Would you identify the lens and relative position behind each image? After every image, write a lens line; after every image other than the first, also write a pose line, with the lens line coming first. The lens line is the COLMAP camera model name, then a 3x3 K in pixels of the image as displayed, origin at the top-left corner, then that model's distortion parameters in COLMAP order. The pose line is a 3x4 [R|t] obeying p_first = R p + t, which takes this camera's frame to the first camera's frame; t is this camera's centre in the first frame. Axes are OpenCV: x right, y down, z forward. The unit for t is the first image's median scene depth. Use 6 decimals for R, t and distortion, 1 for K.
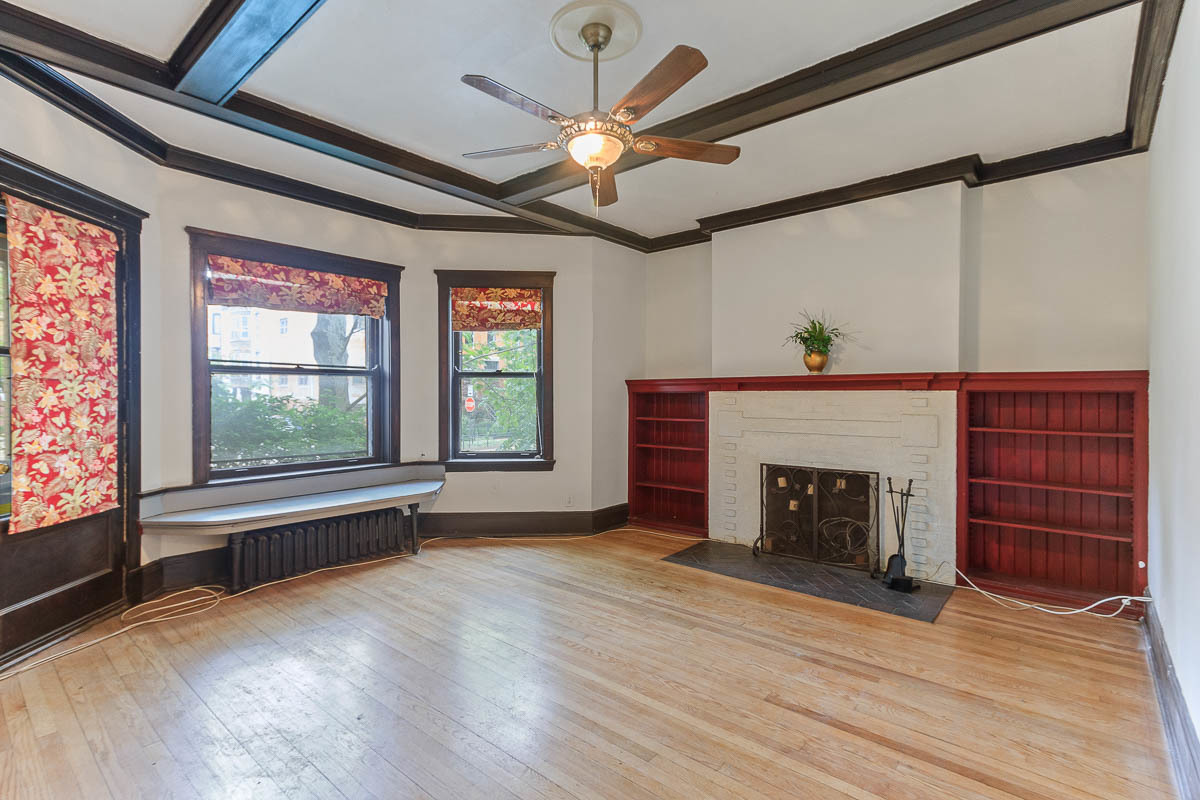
lens RADIAL K [[566.2, 0, 623.3], [0, 566.2, 400.7], [0, 0, 1]] dist [0.010481, -0.000093]
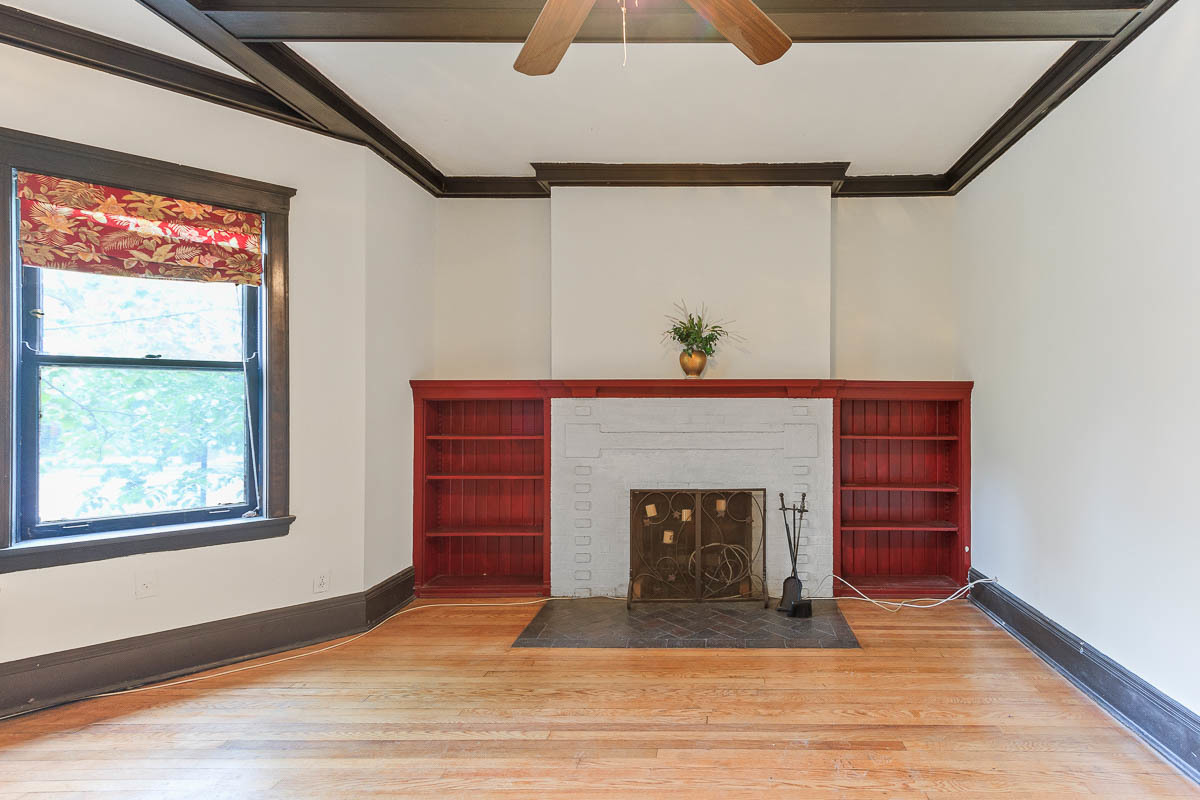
lens RADIAL K [[566.2, 0, 658.8], [0, 566.2, 403.4], [0, 0, 1]] dist [0.010481, -0.000093]
pose [[0.776676, -0.000591, 0.629900, -0.235227], [0.006284, 0.999957, -0.006810, -0.004071], [-0.629869, 0.009248, 0.776646, 0.379593]]
